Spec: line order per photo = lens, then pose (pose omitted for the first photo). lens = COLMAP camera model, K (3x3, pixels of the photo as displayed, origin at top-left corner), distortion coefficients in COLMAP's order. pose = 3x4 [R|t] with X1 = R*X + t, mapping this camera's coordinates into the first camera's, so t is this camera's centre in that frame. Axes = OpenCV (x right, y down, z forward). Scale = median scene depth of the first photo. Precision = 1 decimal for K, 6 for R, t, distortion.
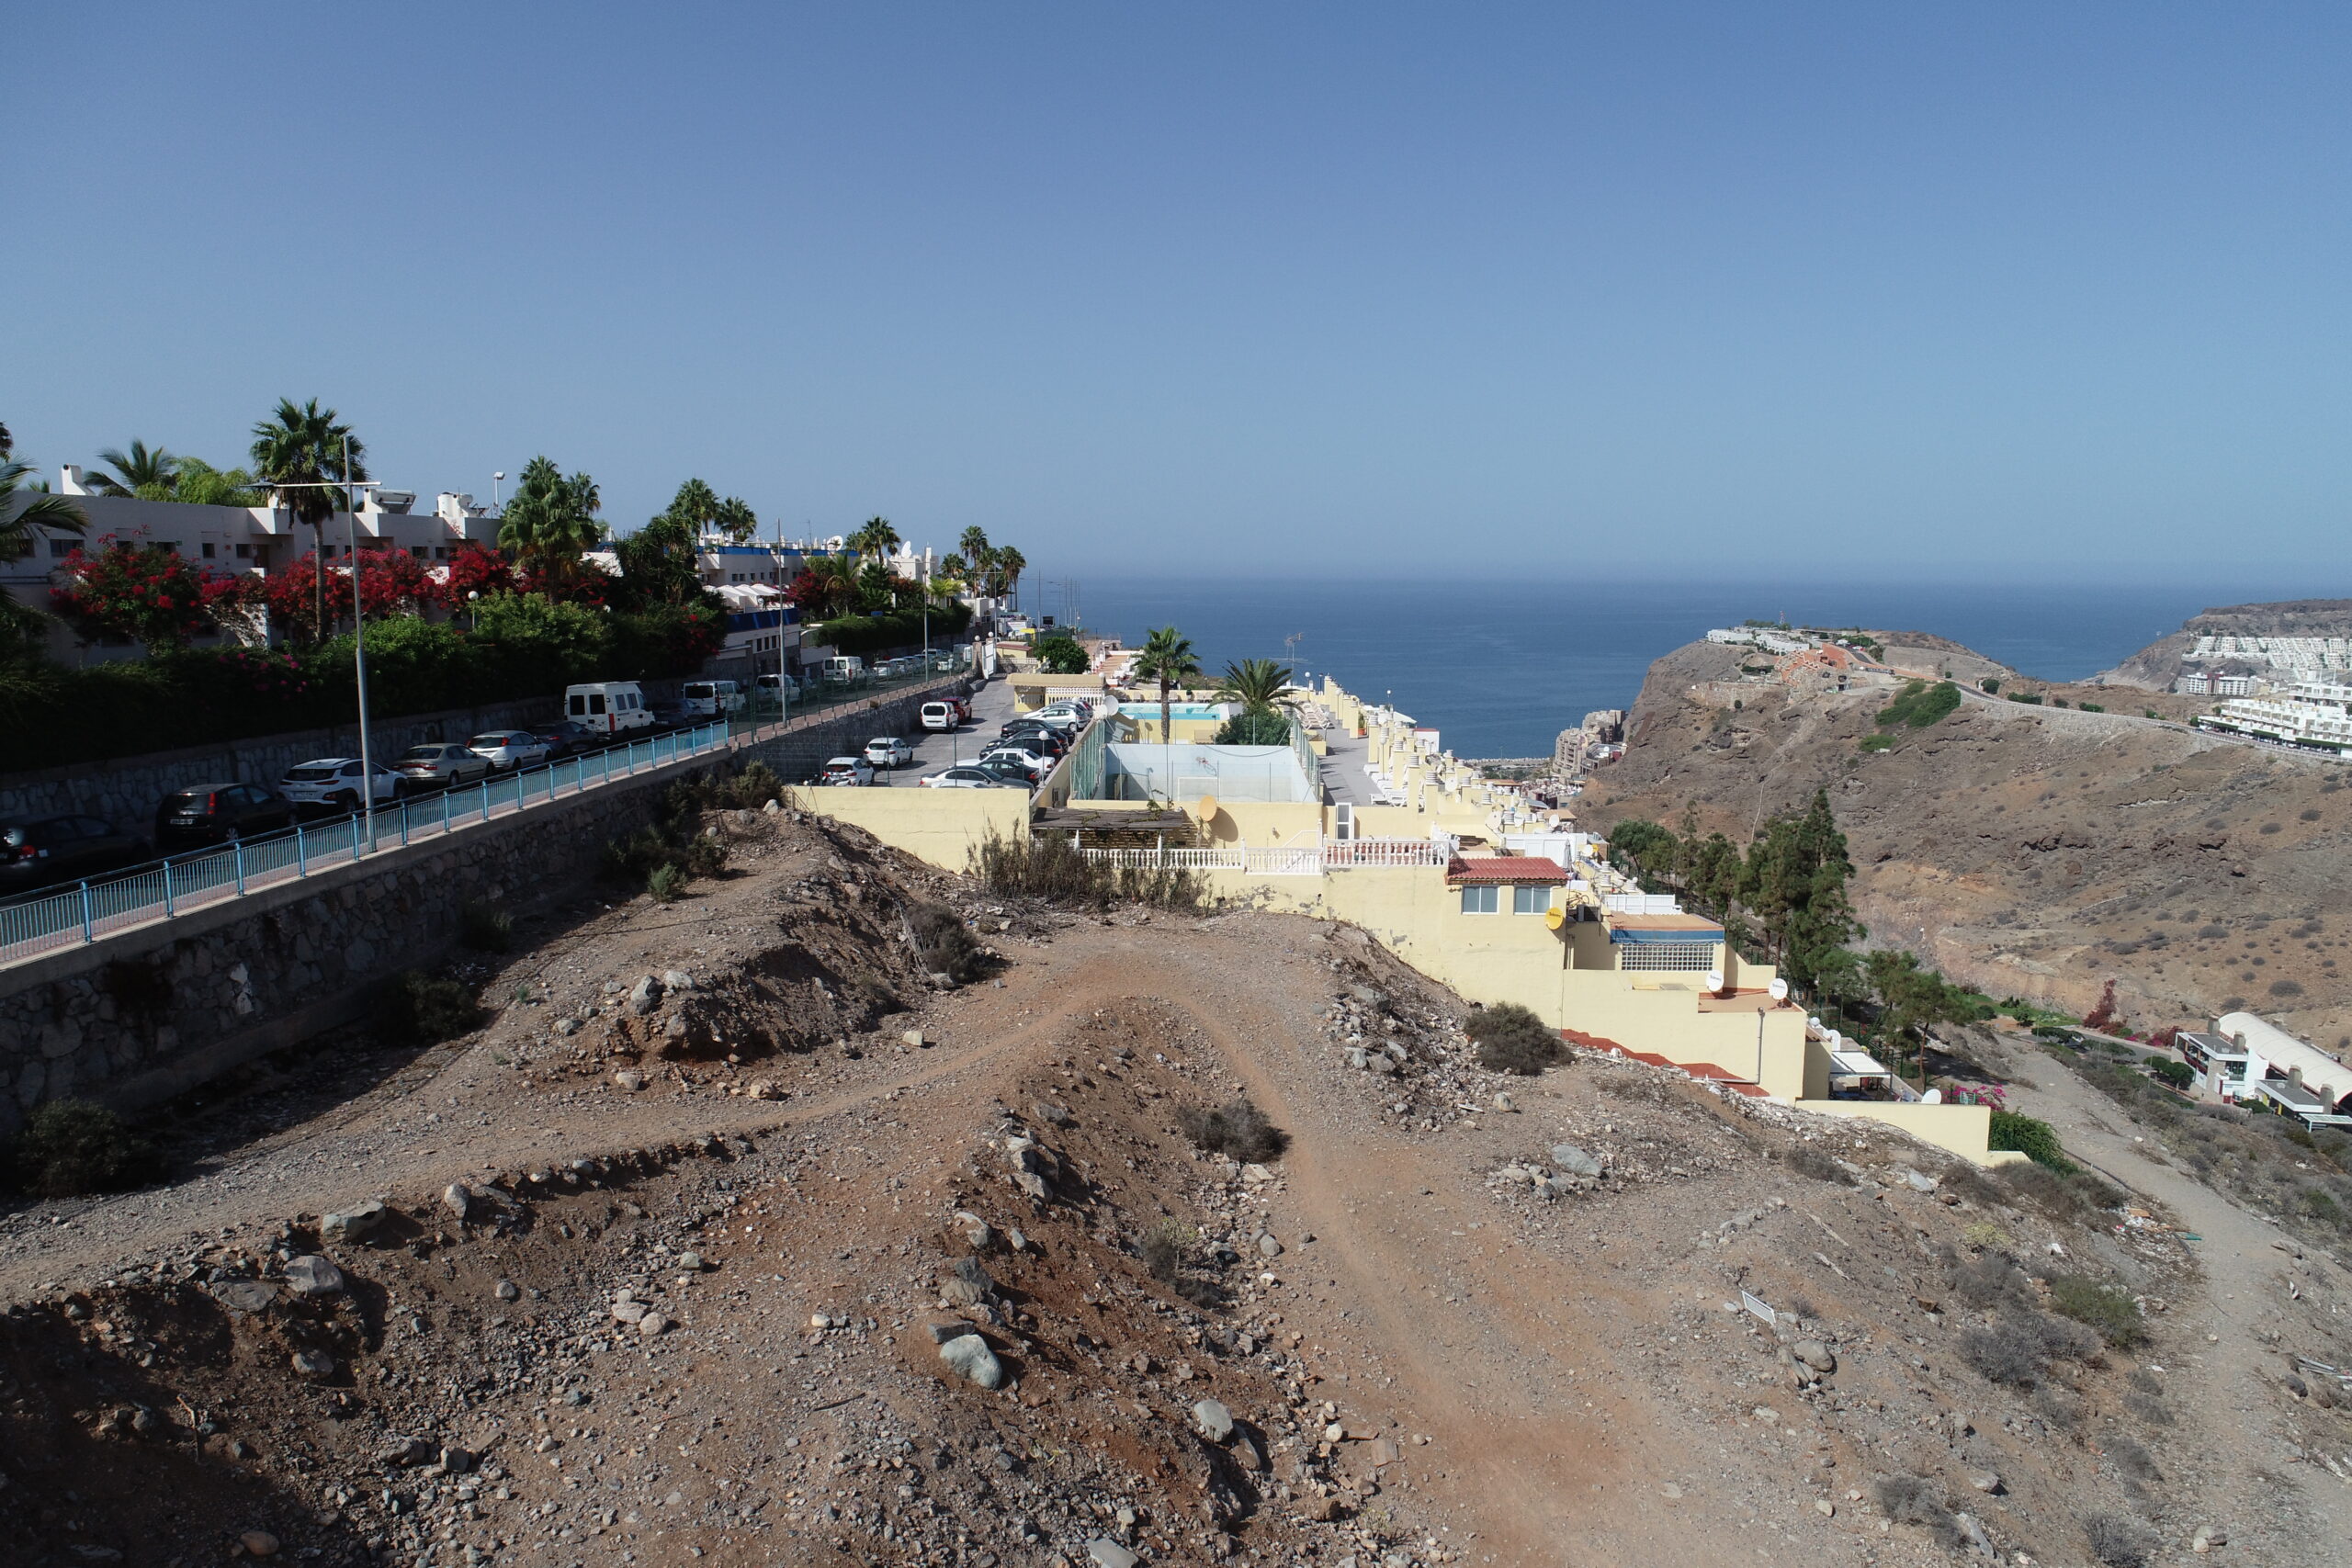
lens RADIAL K [[1570.2, 0, 1176.8], [0, 1570.2, 797.9], [0, 0, 1]] dist [-0.003272, 0.000621]
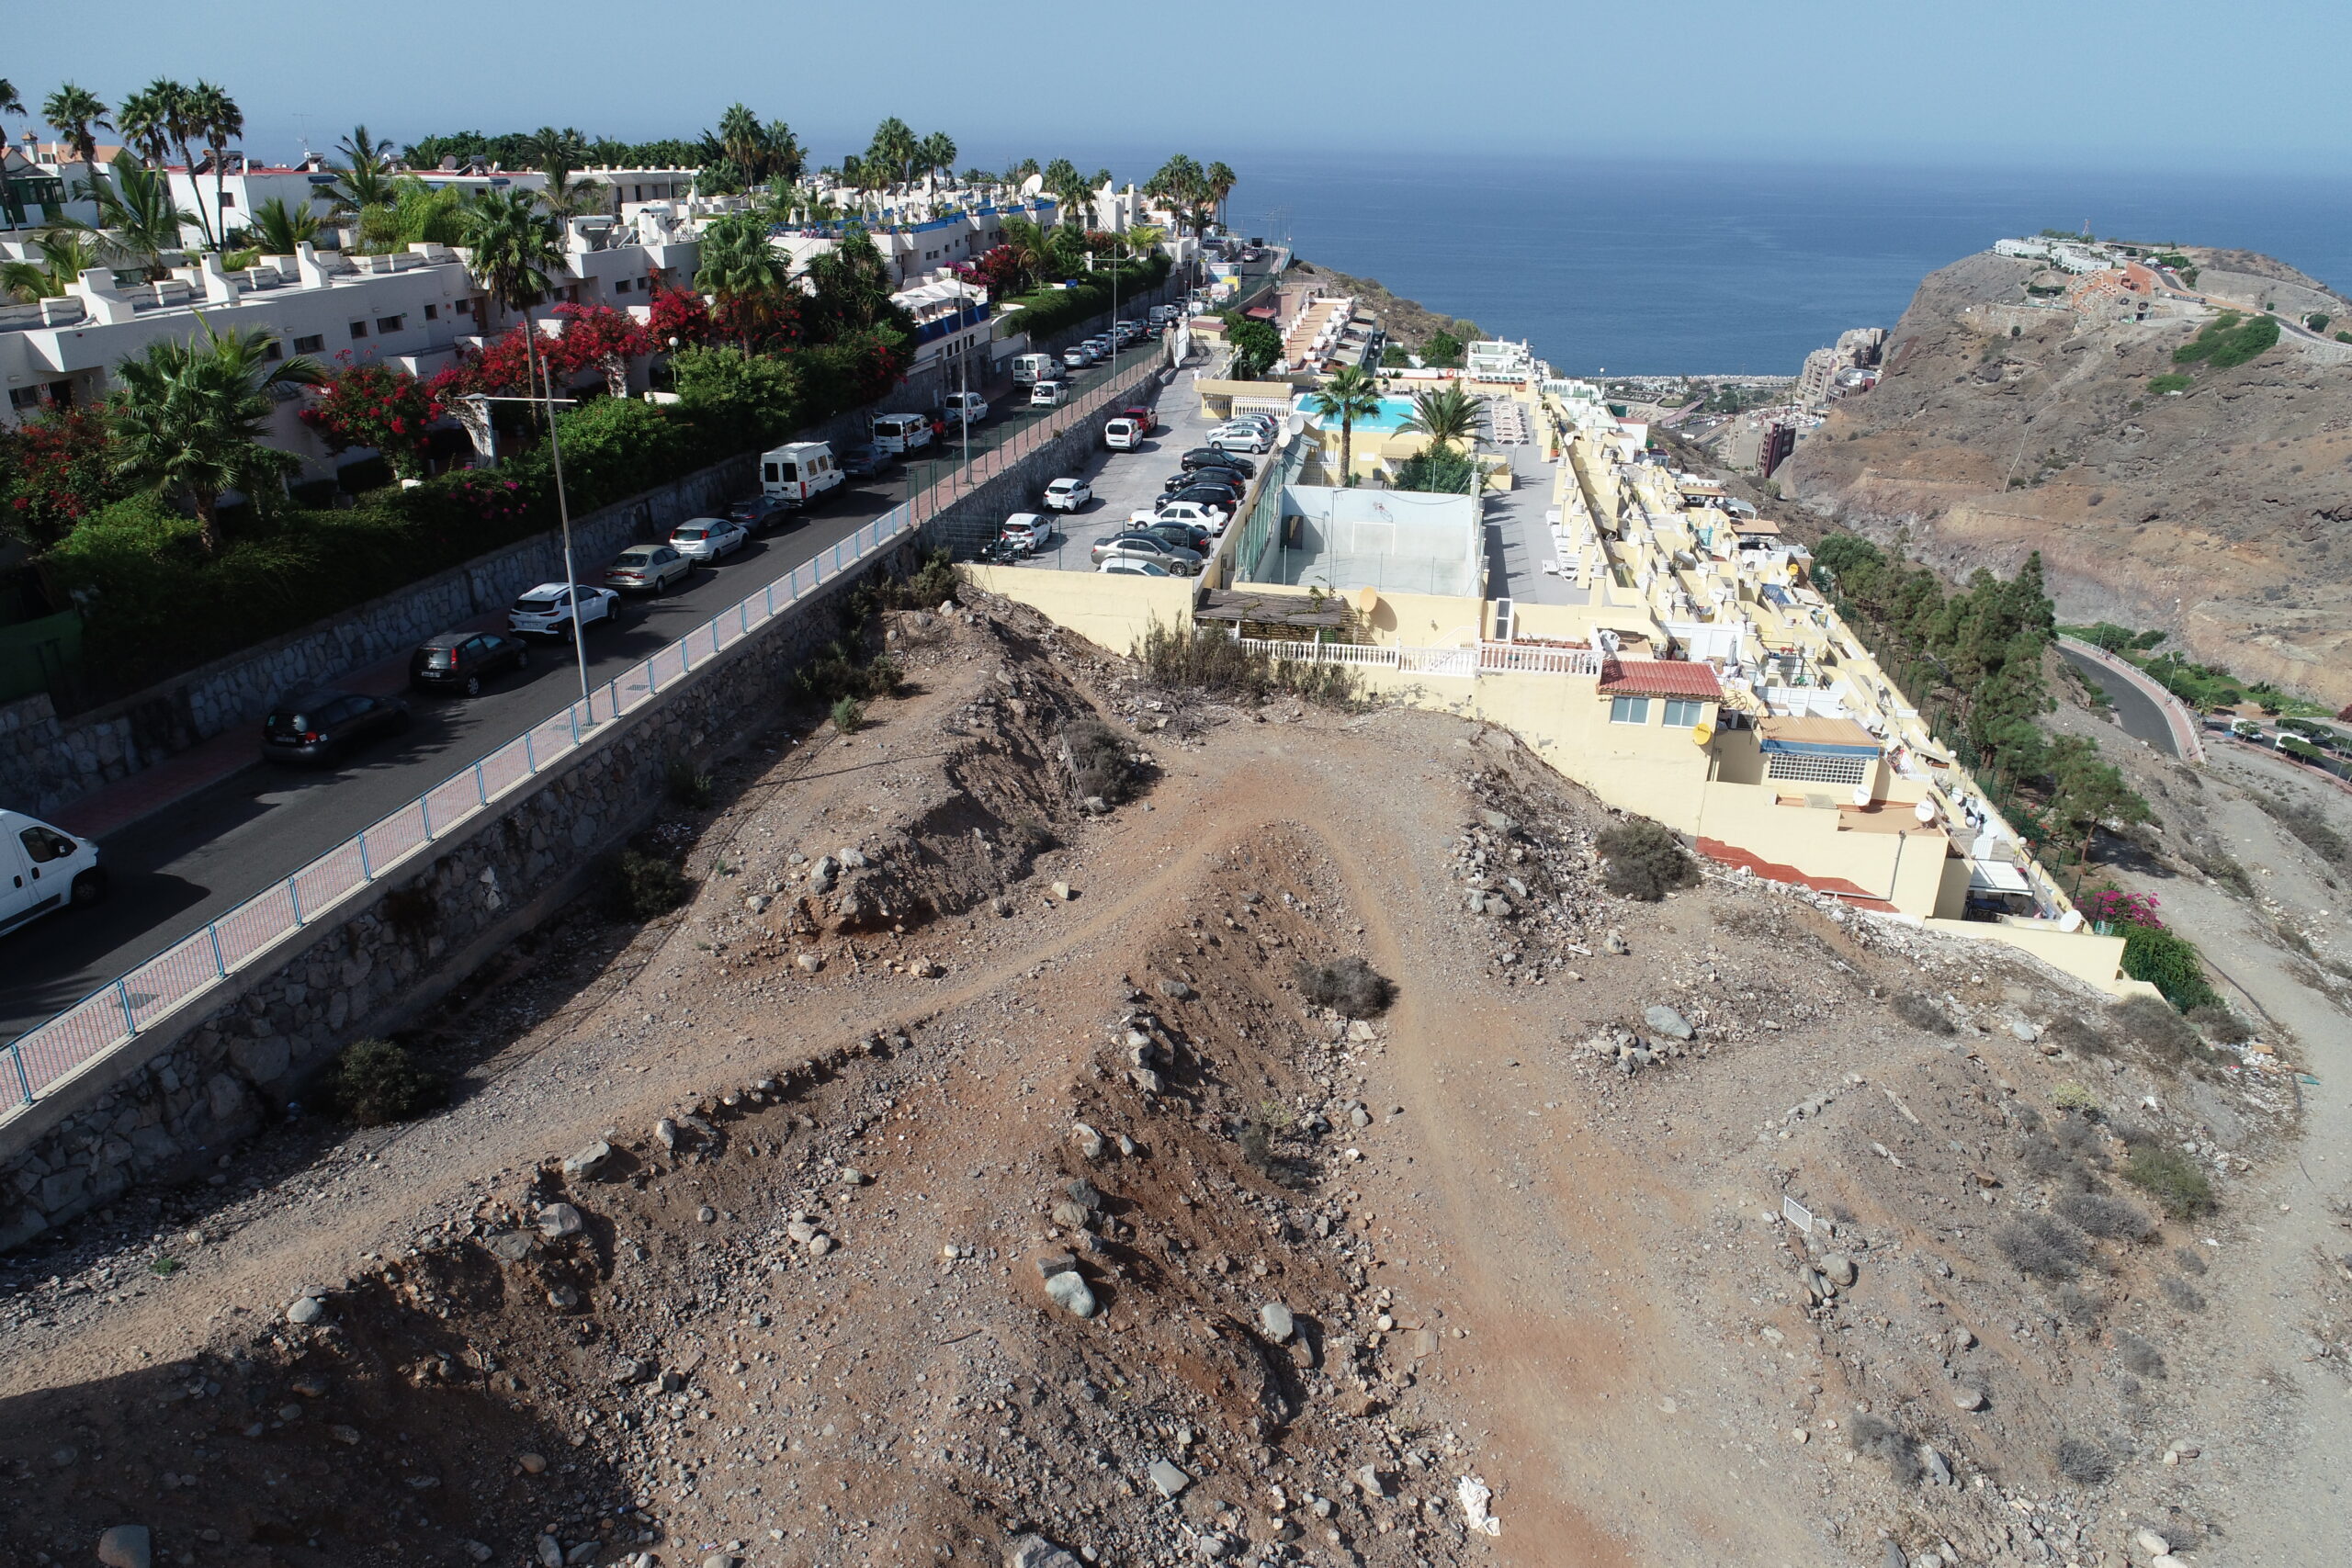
lens RADIAL K [[1570.2, 0, 1176.8], [0, 1570.2, 797.9], [0, 0, 1]] dist [-0.003272, 0.000621]
pose [[0.990661, 0.066873, -0.118818, 0.029624], [-0.035036, 0.967051, 0.252160, -0.136729], [0.131766, -0.245642, 0.960363, -0.030743]]
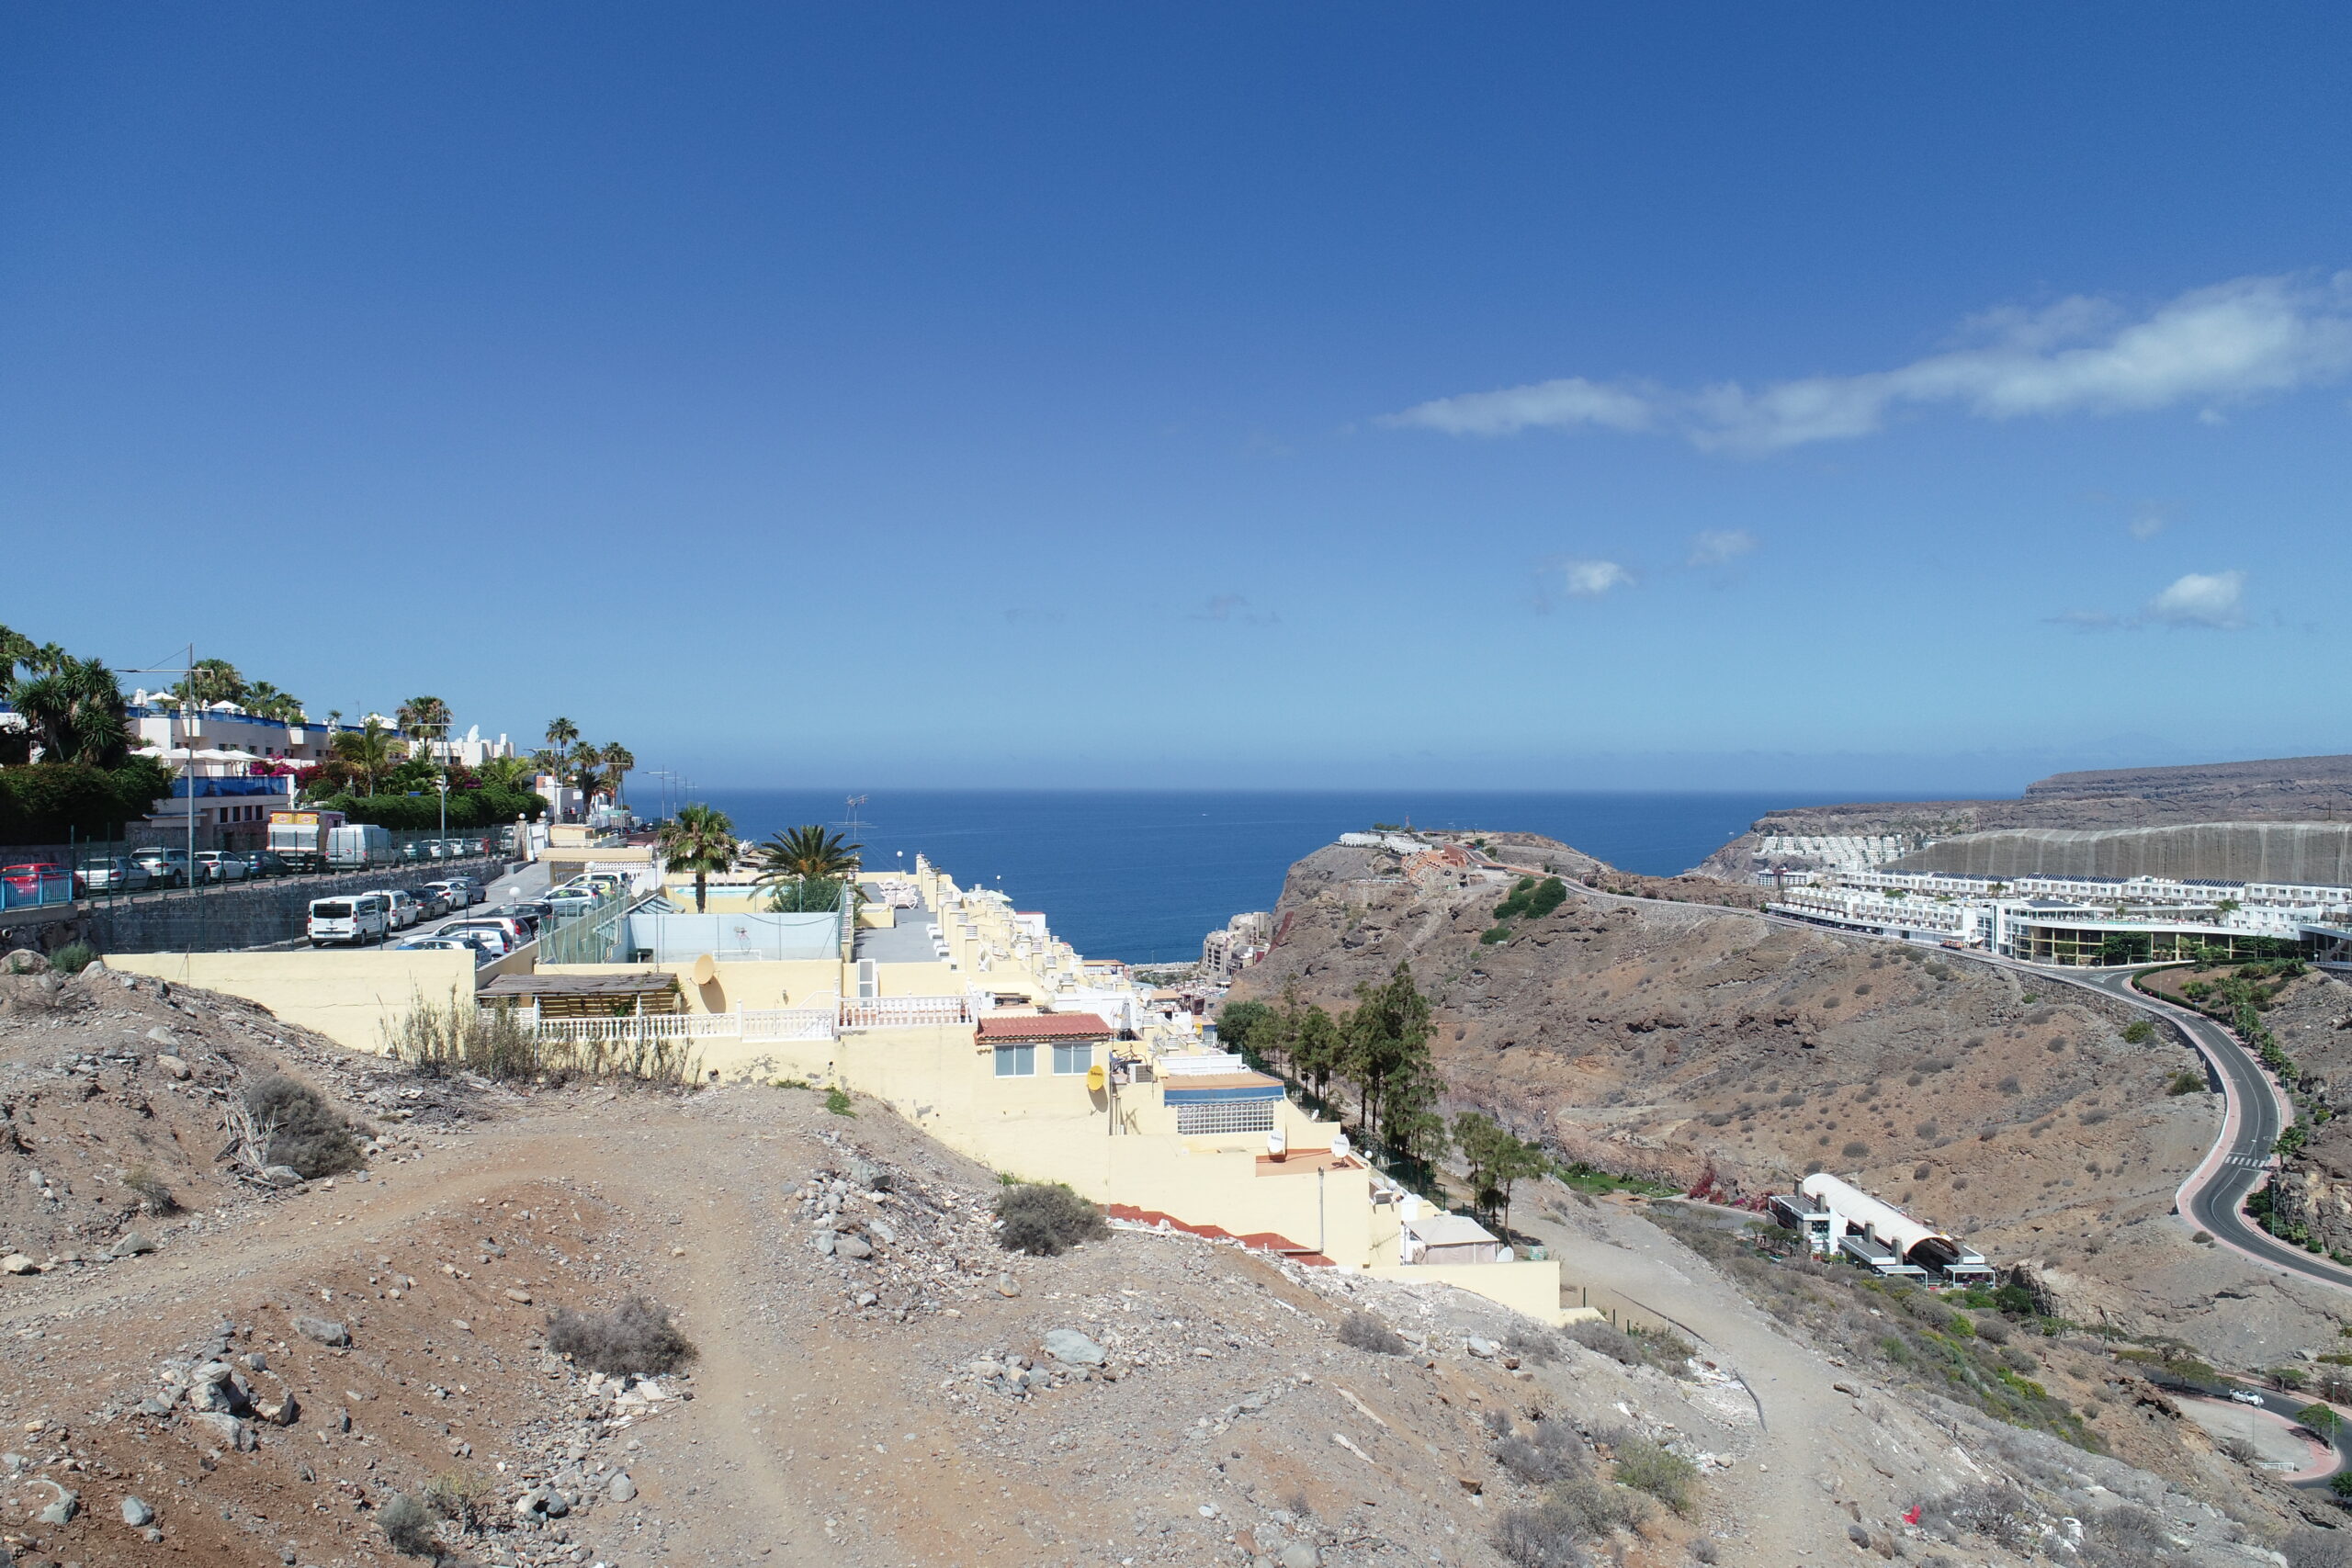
lens RADIAL K [[1570.2, 0, 1176.8], [0, 1570.2, 797.9], [0, 0, 1]] dist [-0.003272, 0.000621]
pose [[0.976525, -0.005262, 0.215340, 0.099598], [0.034172, 0.990826, -0.130749, 0.039641], [-0.212677, 0.135038, 0.967746, 0.103951]]
